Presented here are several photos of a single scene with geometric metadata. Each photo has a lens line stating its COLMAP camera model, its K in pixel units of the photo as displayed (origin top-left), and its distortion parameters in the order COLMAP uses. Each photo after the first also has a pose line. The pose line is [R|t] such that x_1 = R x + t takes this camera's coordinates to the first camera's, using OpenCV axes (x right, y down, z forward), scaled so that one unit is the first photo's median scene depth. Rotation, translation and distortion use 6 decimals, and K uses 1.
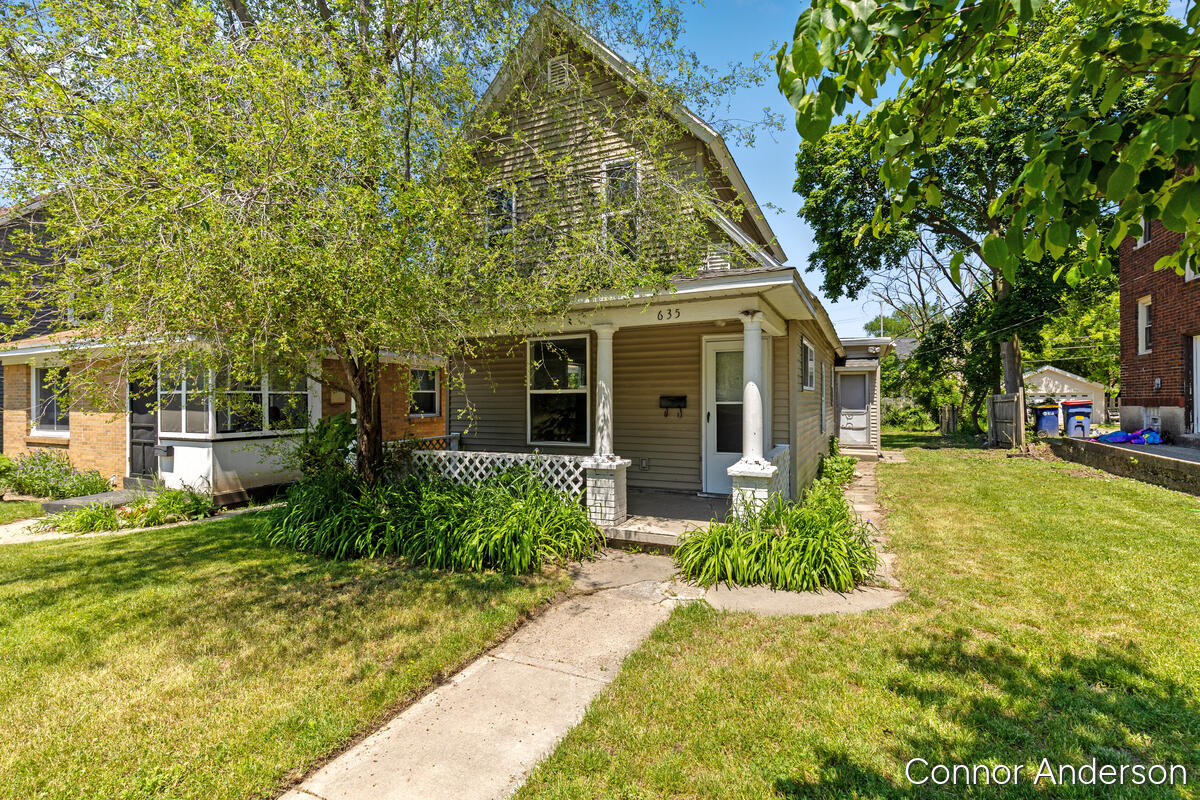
lens RADIAL K [[551.3, 0, 600.6], [0, 551.3, 402.8], [0, 0, 1]] dist [-0.002760, 0.000281]
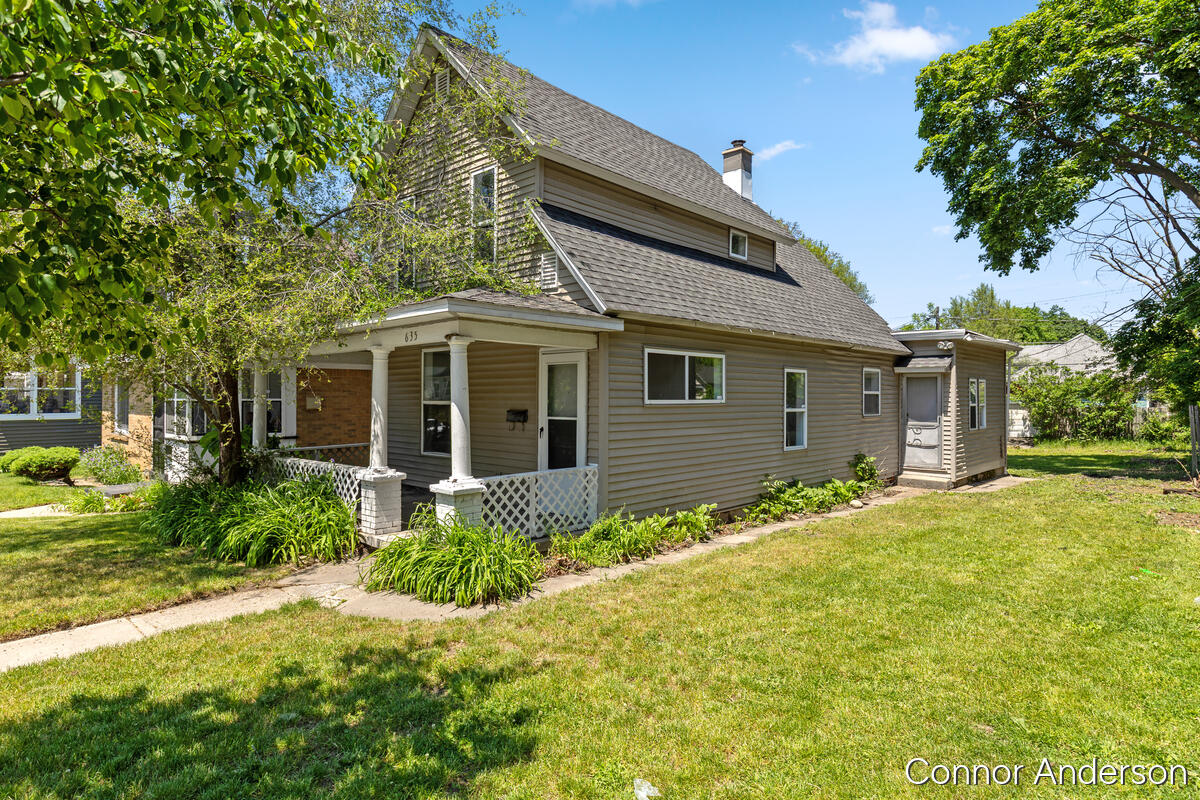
lens RADIAL K [[663.3, 0, 599.4], [0, 663.3, 397.7], [0, 0, 1]] dist [-0.001096, 0.003521]
pose [[0.953265, 0.005654, -0.302081, 0.645044], [-0.007475, 0.999960, -0.004873, -0.030045], [0.302042, 0.006904, 0.953270, -0.076623]]
